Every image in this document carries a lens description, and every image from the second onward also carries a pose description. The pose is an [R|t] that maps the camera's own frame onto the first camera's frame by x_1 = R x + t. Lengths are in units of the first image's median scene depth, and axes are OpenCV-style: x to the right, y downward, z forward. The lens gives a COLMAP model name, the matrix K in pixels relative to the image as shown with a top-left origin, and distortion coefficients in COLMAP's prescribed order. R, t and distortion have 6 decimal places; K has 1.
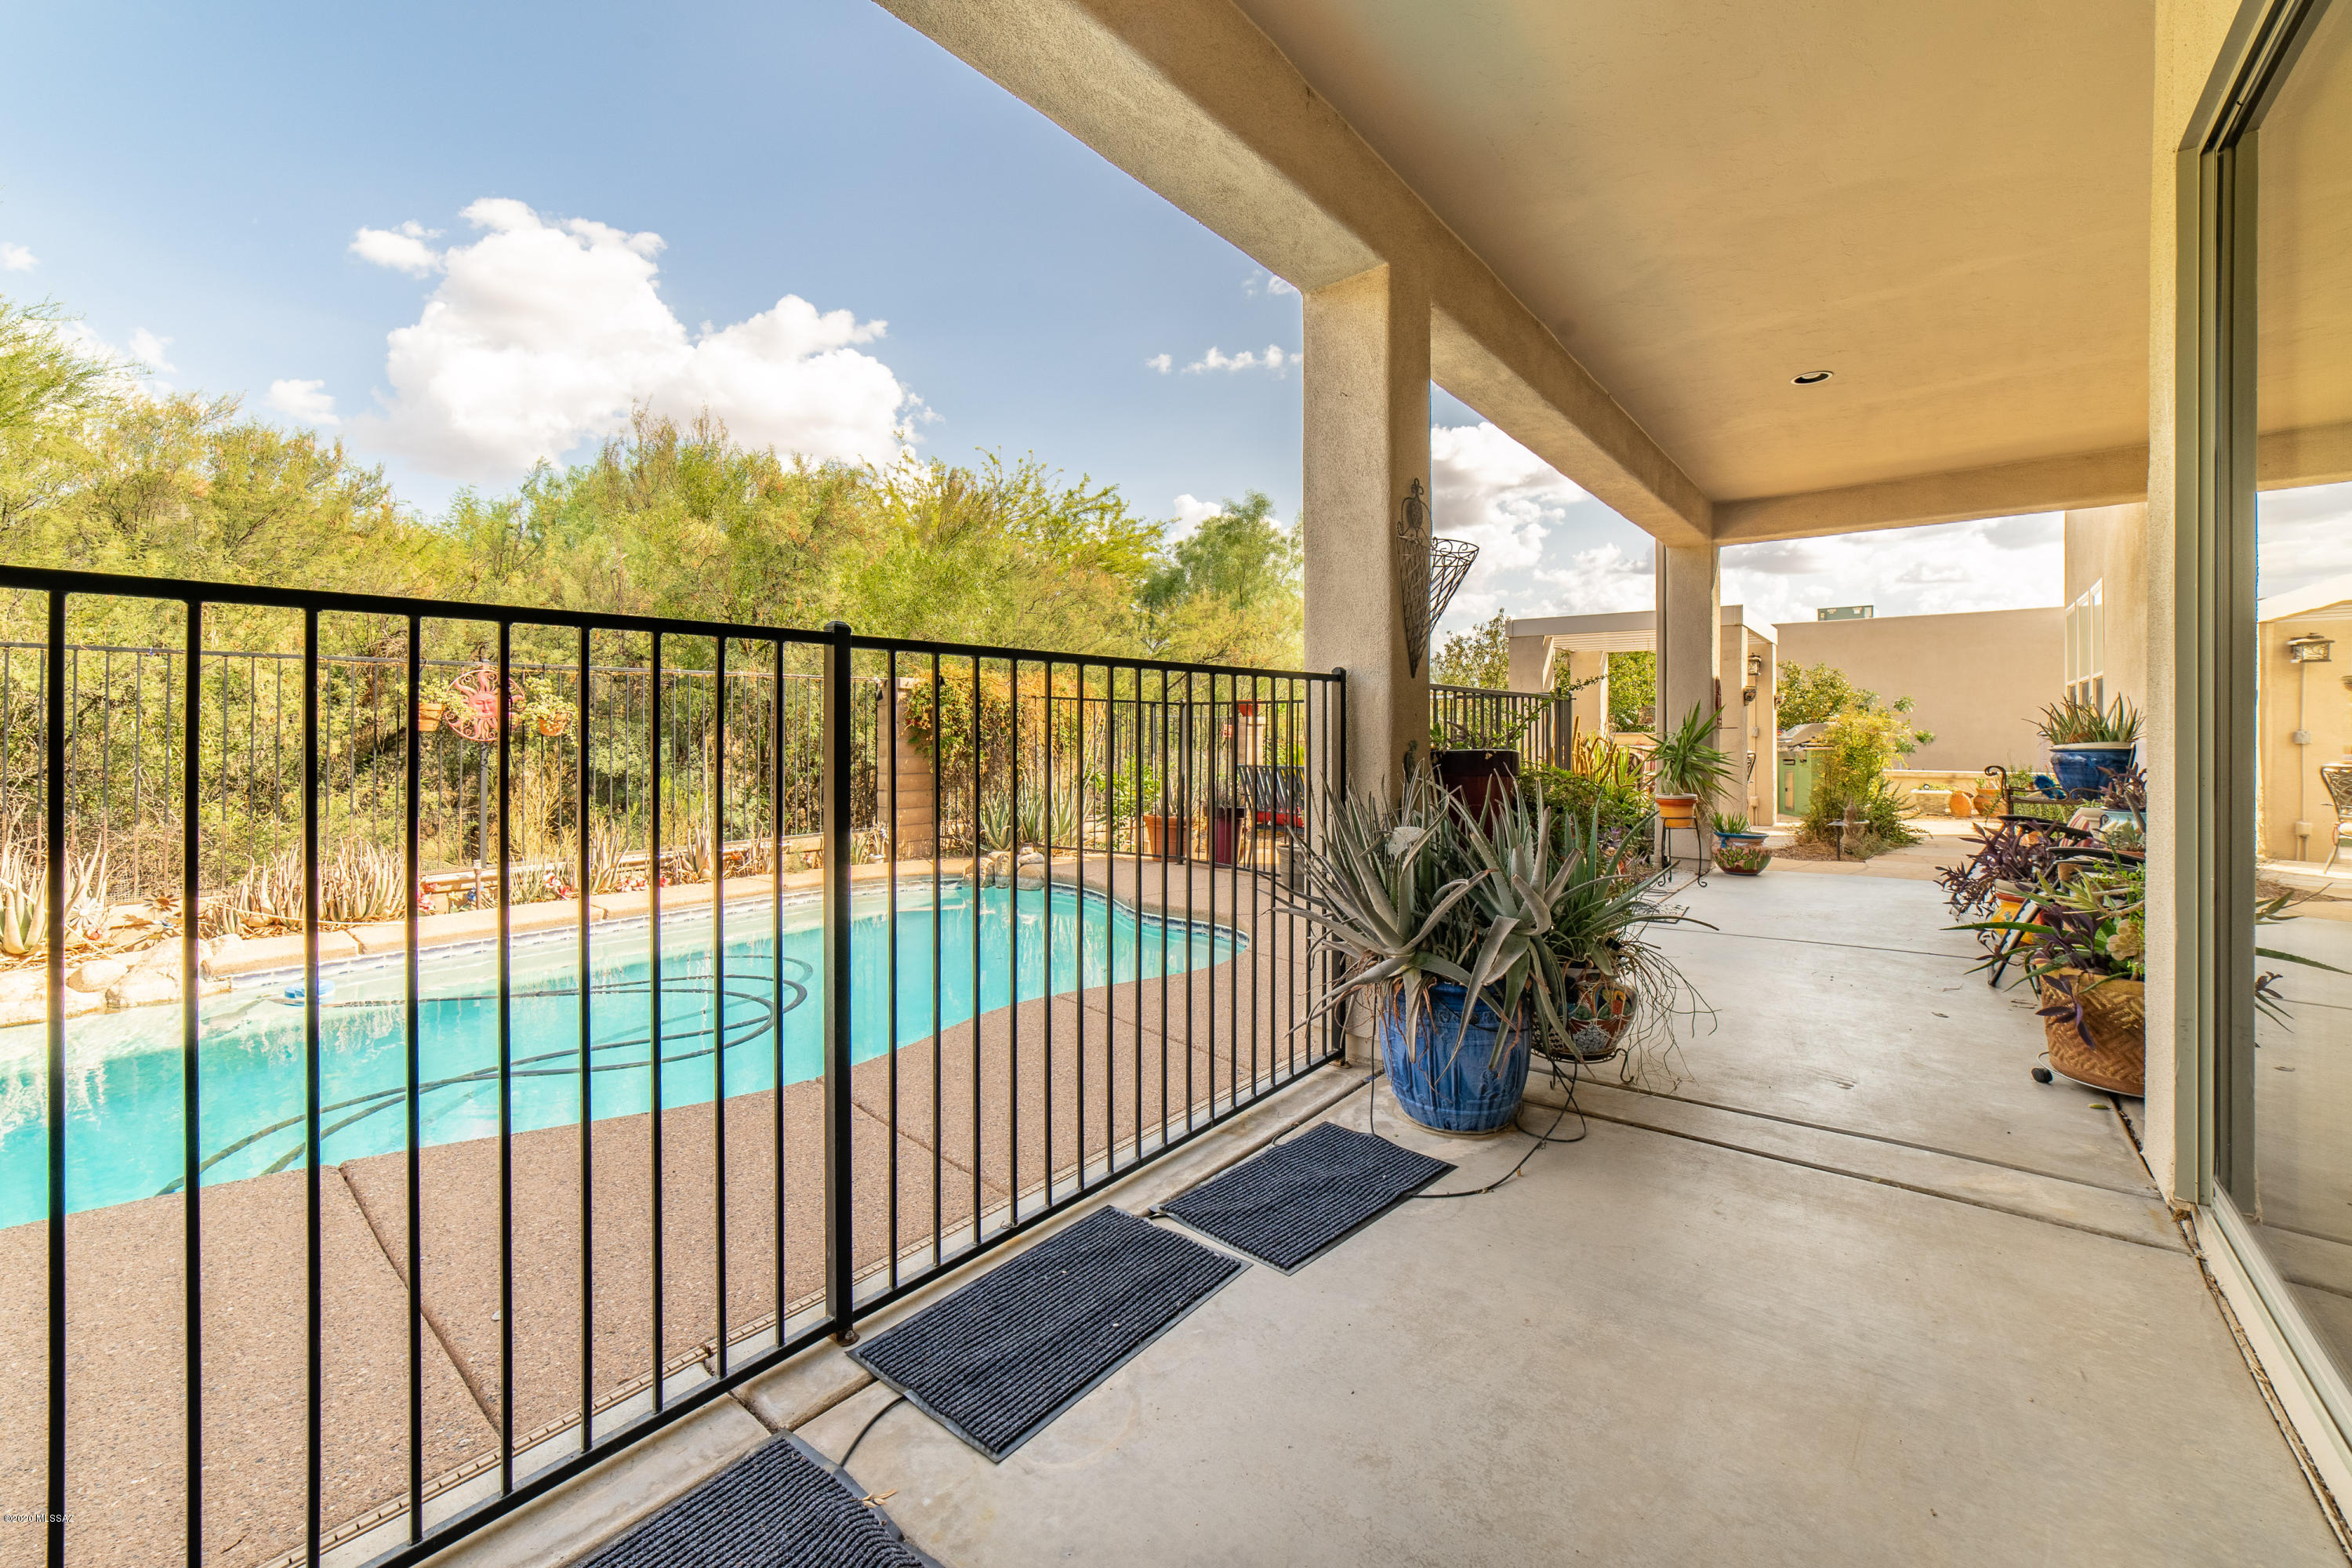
lens RADIAL K [[933.1, 0, 1158.1], [0, 933.1, 729.9], [0, 0, 1]] dist [-0.010778, 0.003843]
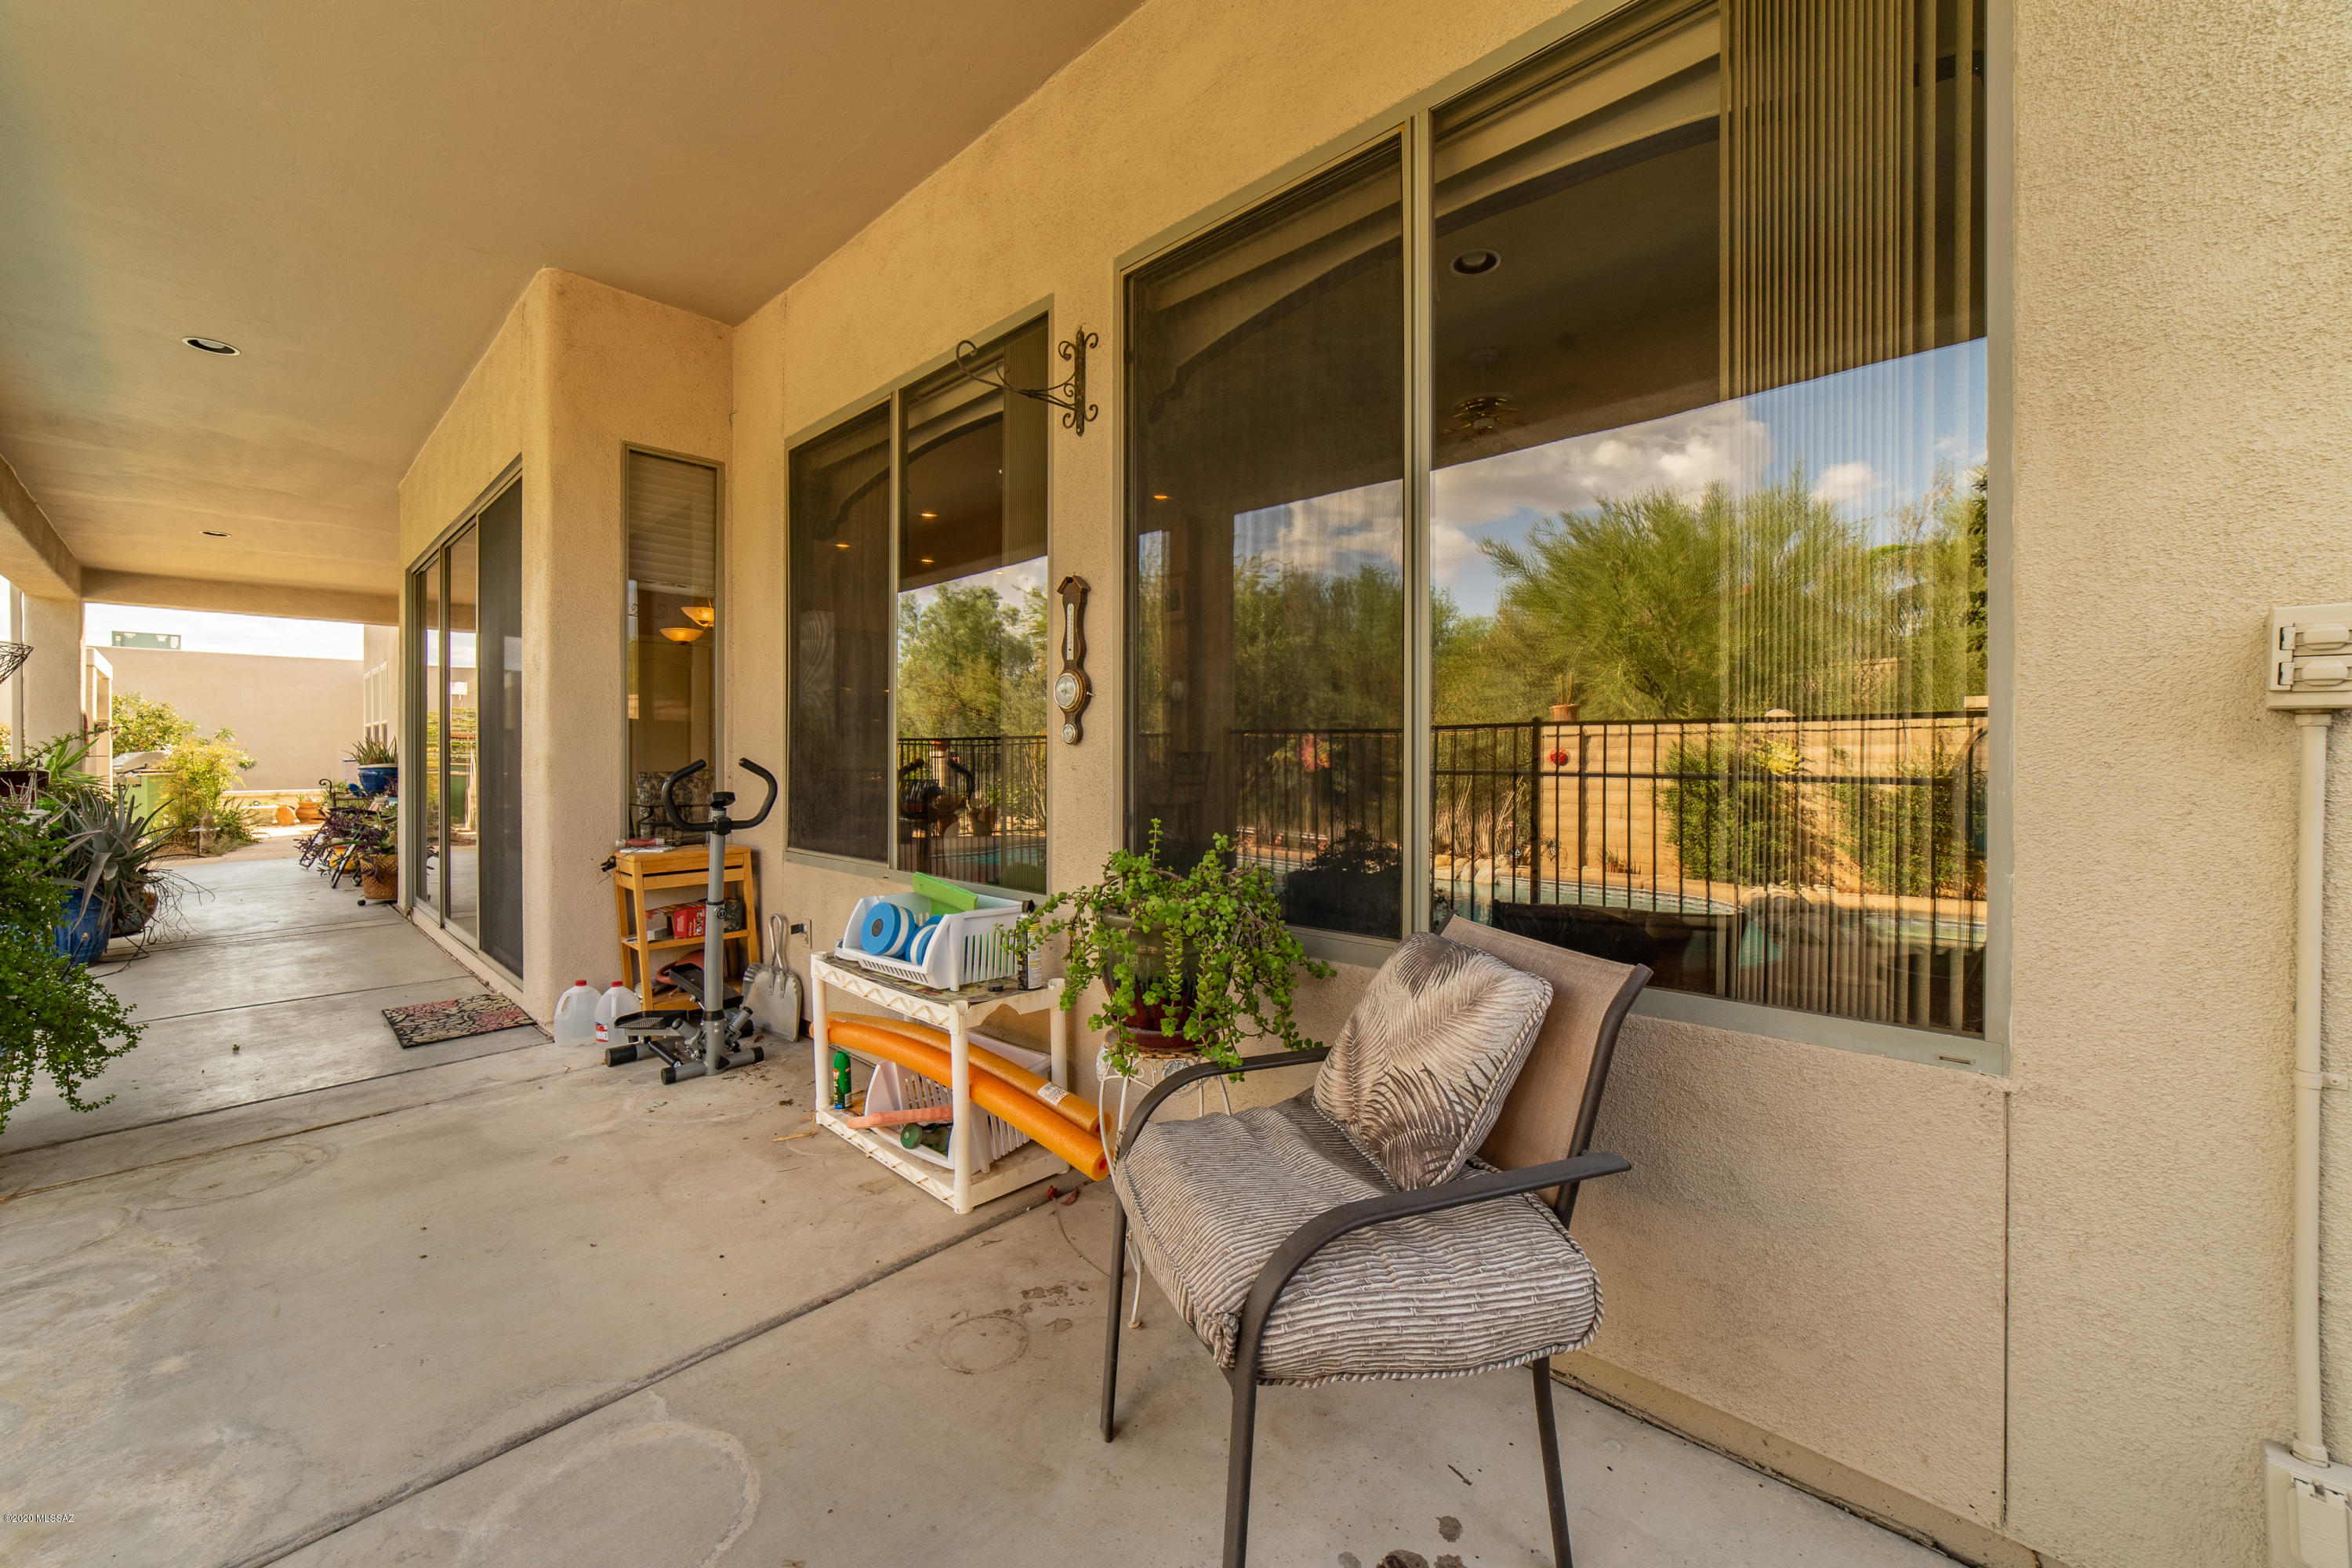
lens RADIAL K [[933.1, 0, 1182.3], [0, 933.1, 762.0], [0, 0, 1]] dist [-0.010778, 0.003843]
pose [[0.069413, -0.006284, 0.997568, -0.479411], [0.001295, 0.999980, 0.006209, 0.000307], [-0.997587, 0.000861, 0.069420, -0.477699]]
